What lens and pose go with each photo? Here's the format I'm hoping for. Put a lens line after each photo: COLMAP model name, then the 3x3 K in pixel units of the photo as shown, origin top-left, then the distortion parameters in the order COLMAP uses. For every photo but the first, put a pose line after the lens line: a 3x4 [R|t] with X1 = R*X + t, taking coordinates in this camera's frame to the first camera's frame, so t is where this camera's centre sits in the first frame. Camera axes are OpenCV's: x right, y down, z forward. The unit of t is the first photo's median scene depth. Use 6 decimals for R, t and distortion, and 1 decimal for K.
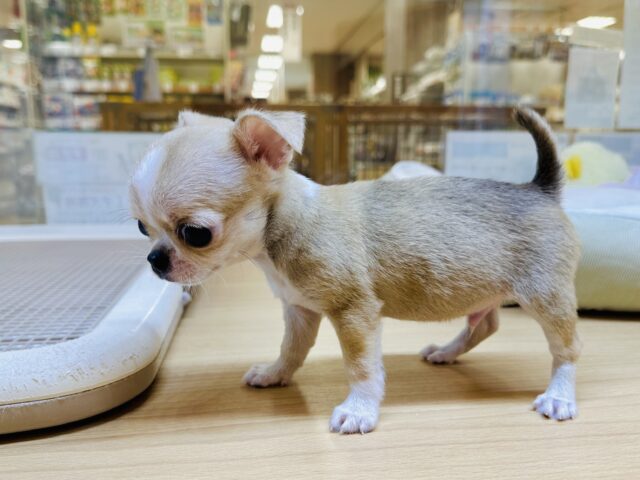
lens RADIAL K [[446.2, 0, 321.0], [0, 446.2, 242.4], [0, 0, 1]] dist [0.003168, -0.012747]
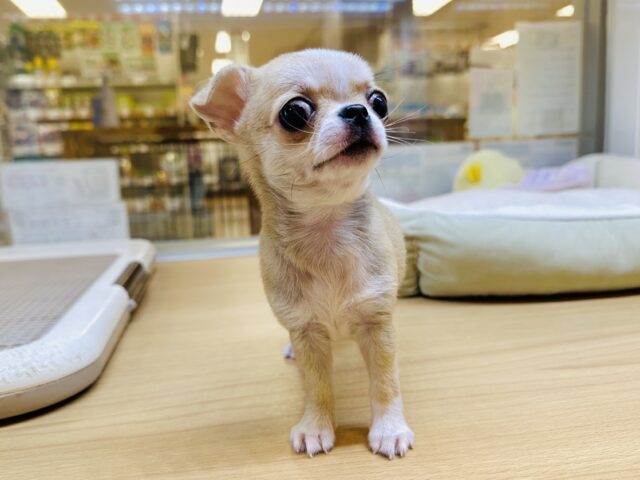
lens RADIAL K [[446.2, 0, 319.7], [0, 446.2, 239.5], [0, 0, 1]] dist [0.003168, -0.012747]
pose [[0.998492, -0.050421, 0.021725, 0.089594], [0.050703, 0.998634, -0.012650, -0.002509], [-0.021058, 0.013733, 0.999684, -0.089301]]
